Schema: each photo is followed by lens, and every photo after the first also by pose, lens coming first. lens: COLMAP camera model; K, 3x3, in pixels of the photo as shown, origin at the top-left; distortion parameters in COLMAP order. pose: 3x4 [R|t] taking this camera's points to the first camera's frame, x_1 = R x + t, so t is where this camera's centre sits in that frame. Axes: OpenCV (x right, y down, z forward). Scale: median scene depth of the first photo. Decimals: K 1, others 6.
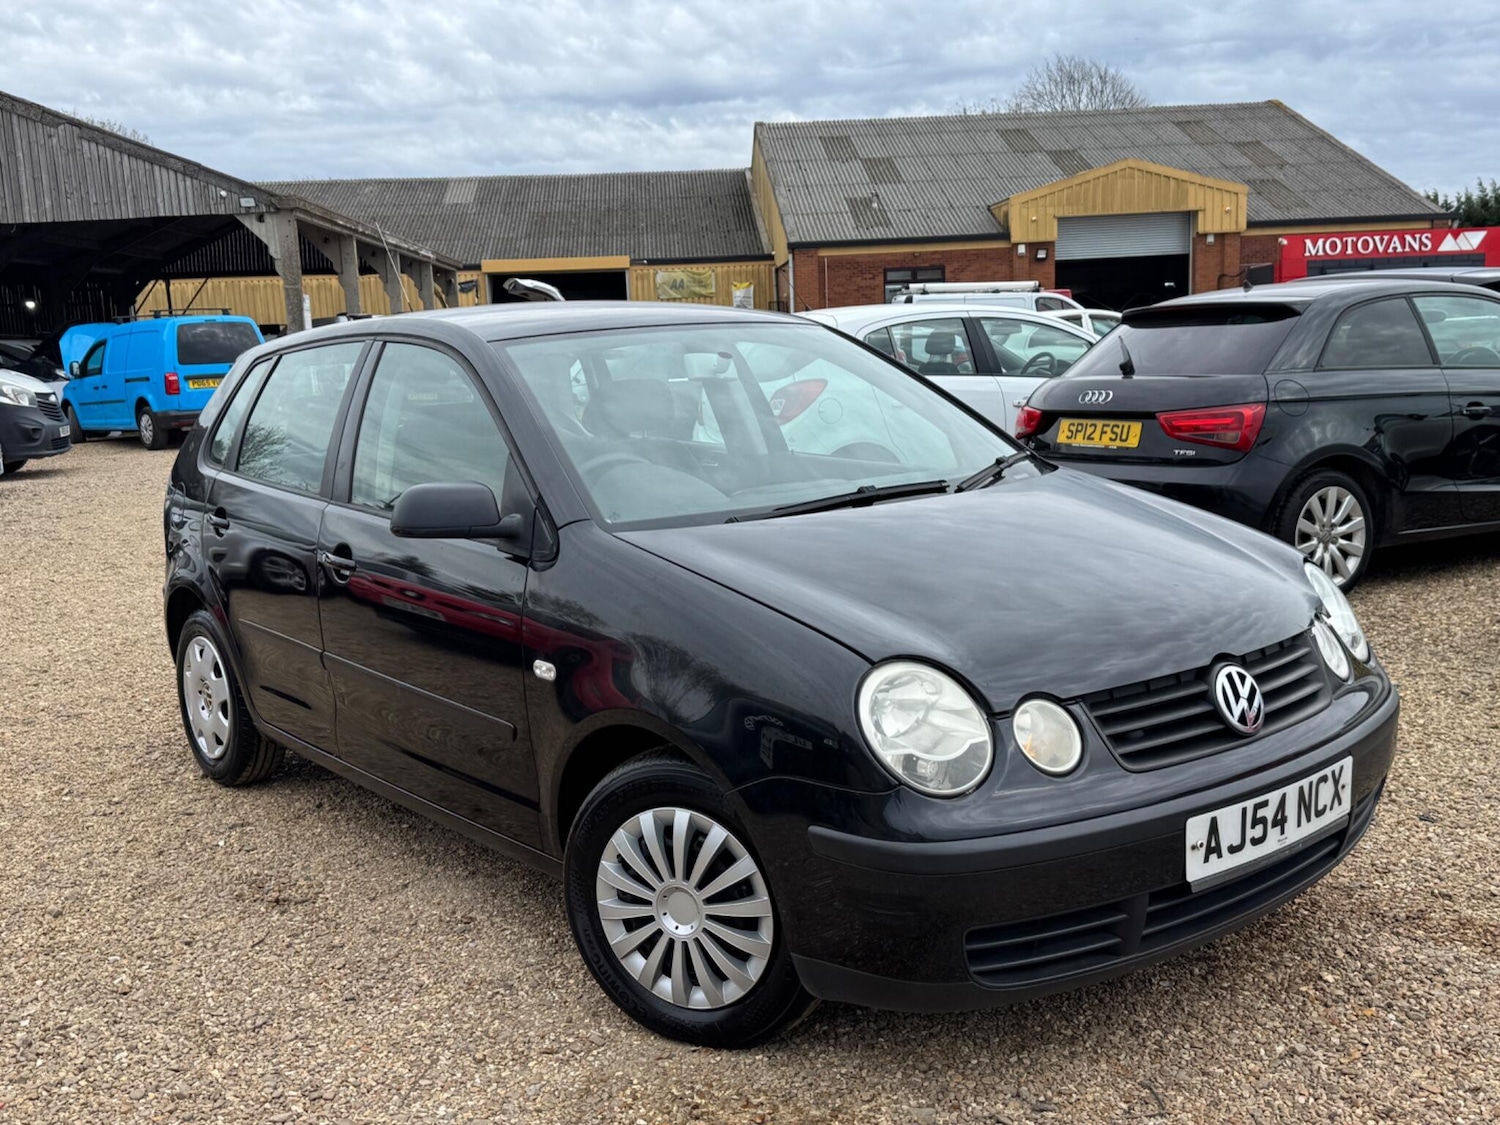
lens RADIAL K [[1517.3, 0, 750.0], [0, 1517.3, 562.5], [0, 0, 1]] dist [0.165825, -0.365667]
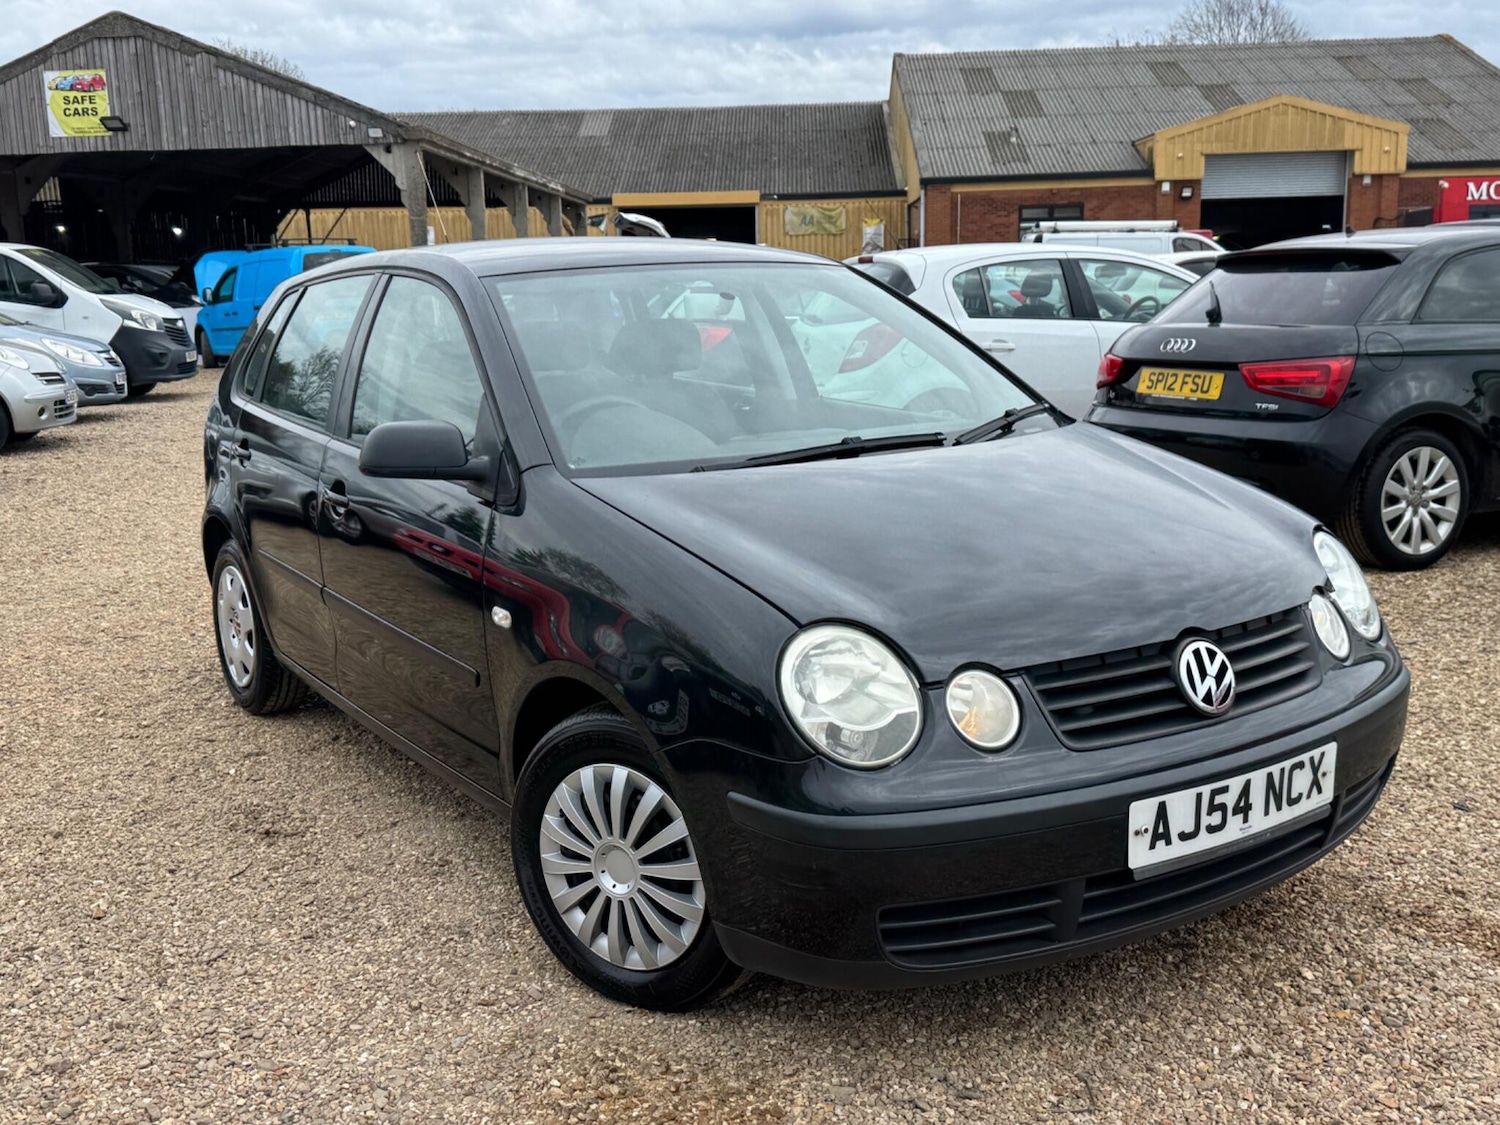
lens RADIAL K [[1520.8, 0, 745.3], [0, 1520.8, 555.0], [0, 0, 1]] dist [0.165428, -0.367760]
pose [[0.995312, 0.034184, -0.090473, 0.088415], [-0.031002, 0.998858, 0.036343, -0.007973], [0.091612, -0.033368, 0.995236, 0.031392]]
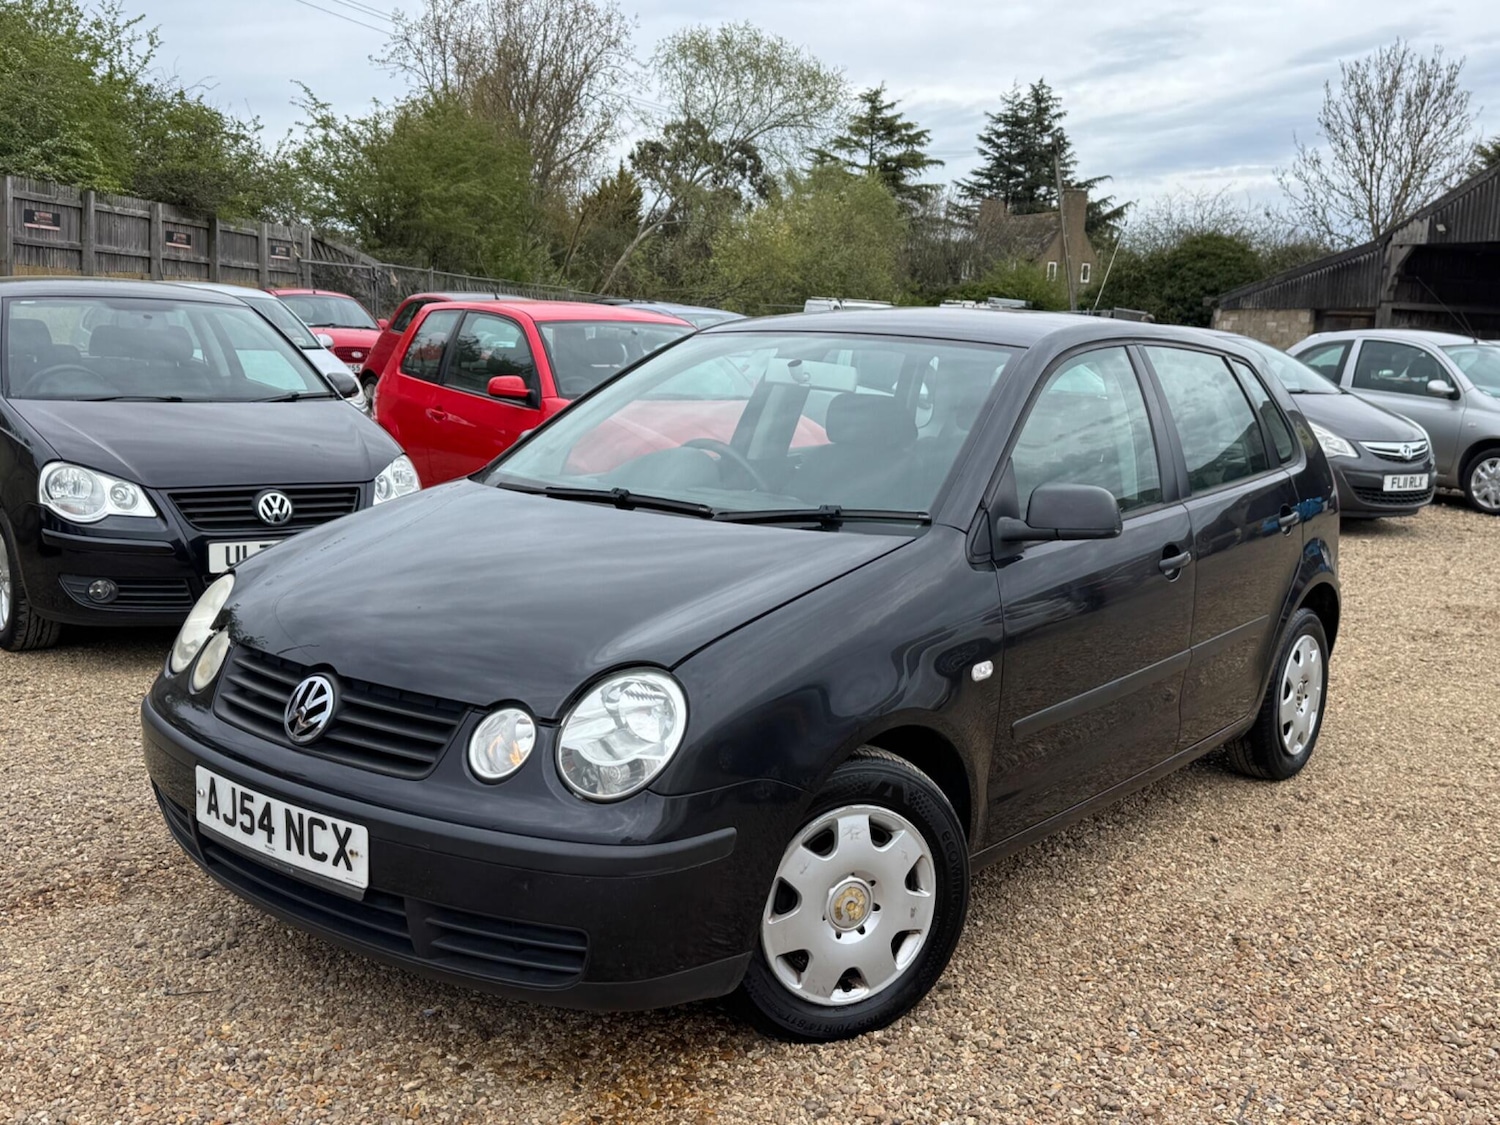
lens RADIAL K [[1525.4, 0, 745.7], [0, 1525.4, 549.5], [0, 0, 1]] dist [0.174545, -0.376401]
pose [[0.193130, 0.196227, -0.961351, 0.982853], [-0.196792, 0.967635, 0.157976, -0.170923], [0.961236, 0.158676, 0.225495, 0.755245]]
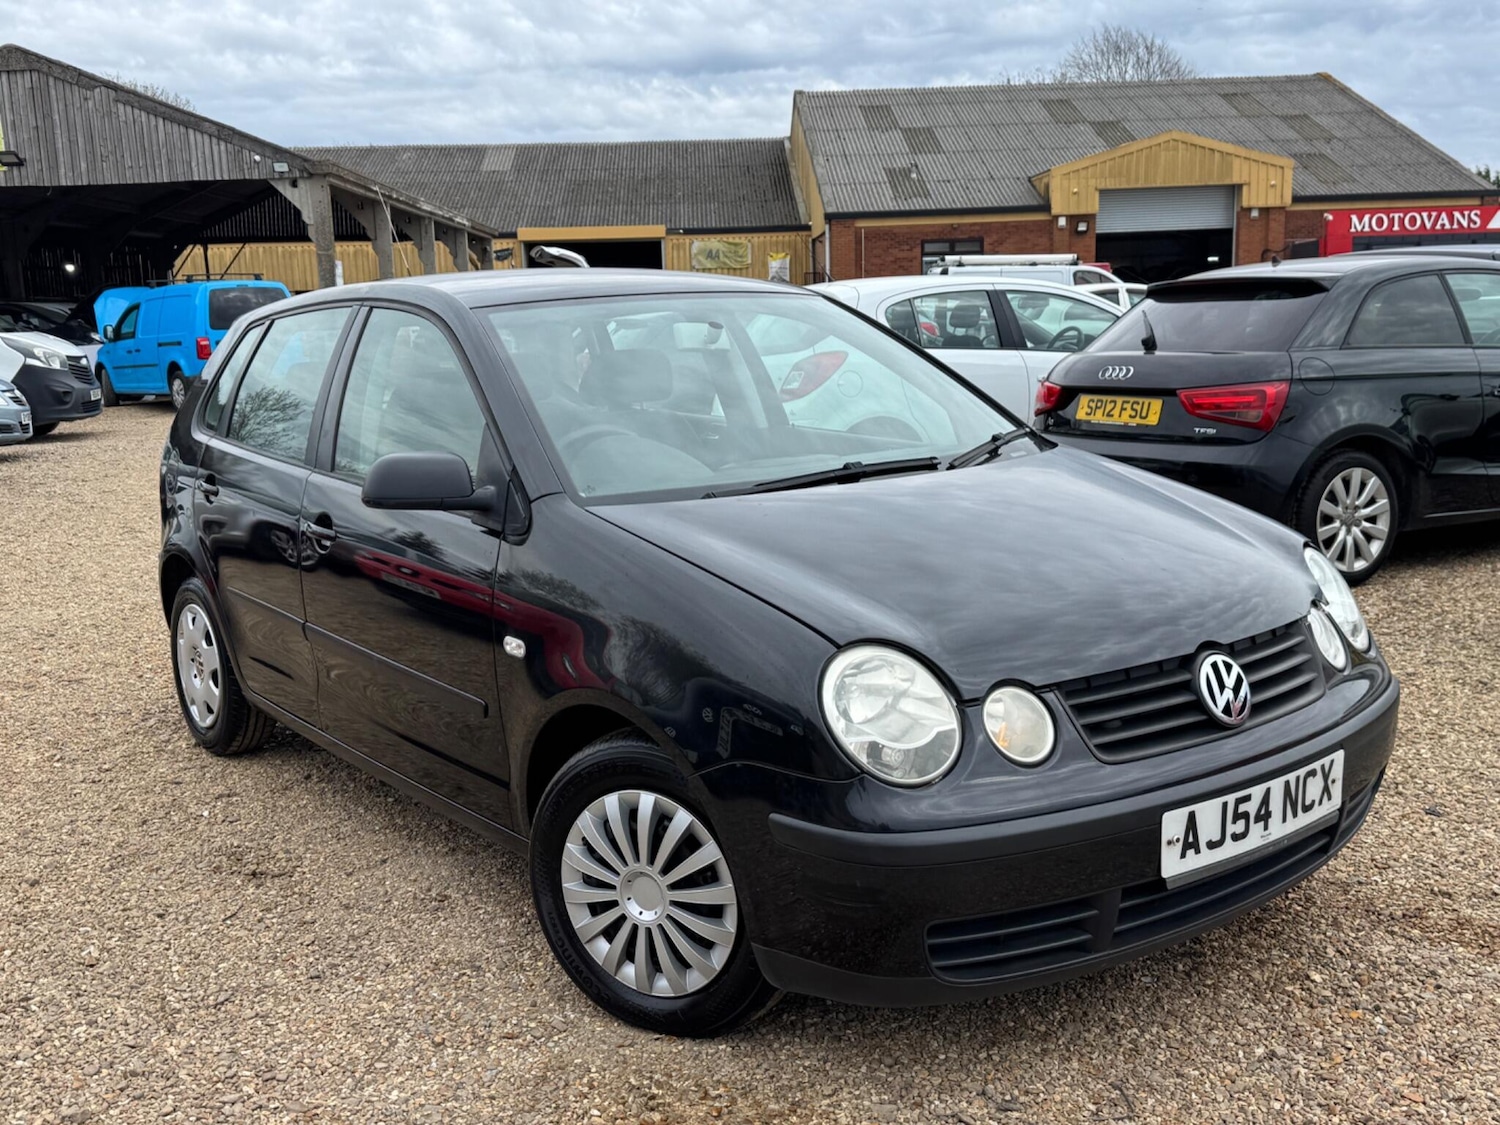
lens RADIAL K [[1517.3, 0, 750.0], [0, 1517.3, 562.5], [0, 0, 1]] dist [0.165825, -0.365667]
pose [[0.999592, 0.015074, -0.024281, 0.031892], [-0.014629, 0.999723, 0.018430, -0.002831], [0.024552, -0.018067, 0.999535, 0.023623]]
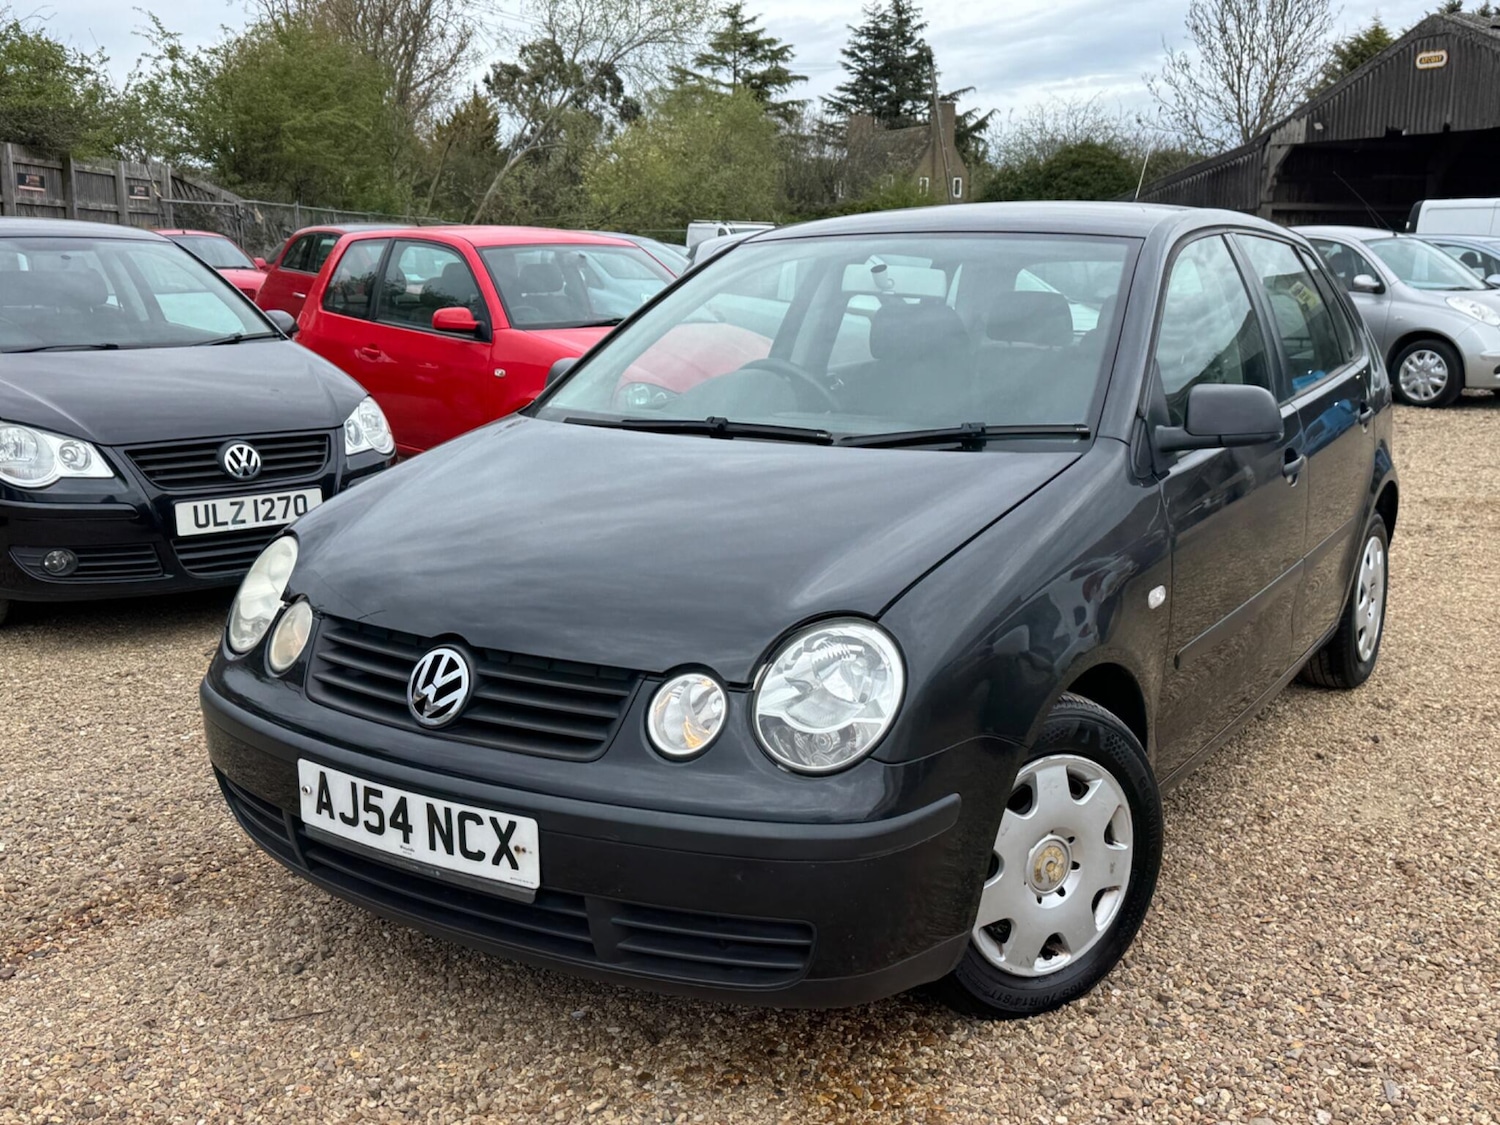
lens RADIAL K [[1522.6, 0, 742.5], [0, 1522.6, 565.6], [0, 0, 1]] dist [0.146503, -0.305072]
pose [[0.286571, 0.235594, -0.928640, 0.856263], [-0.158579, 0.967587, 0.196538, -0.131114], [0.944844, 0.090941, 0.314643, 0.646157]]
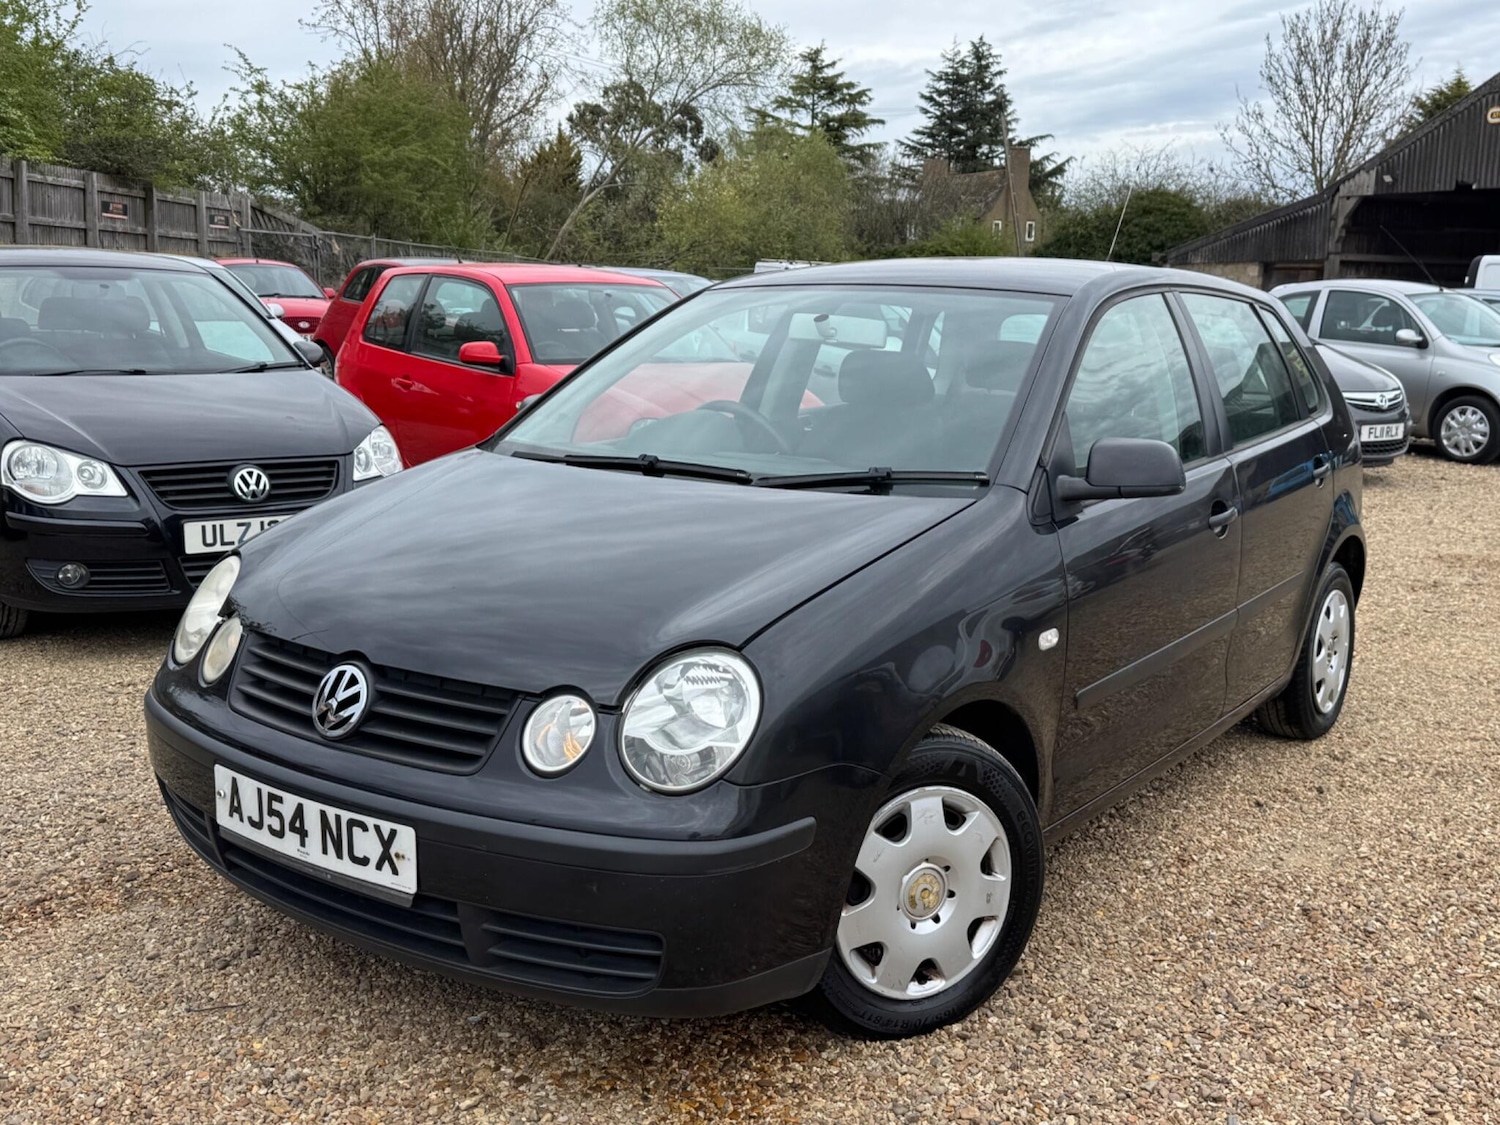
lens RADIAL K [[1520.8, 0, 745.3], [0, 1520.8, 555.0], [0, 0, 1]] dist [0.165428, -0.367760]
pose [[0.233739, 0.215836, -0.948041, 0.915185], [-0.179486, 0.967871, 0.176099, -0.152207], [0.955589, 0.128999, 0.264969, 0.715173]]
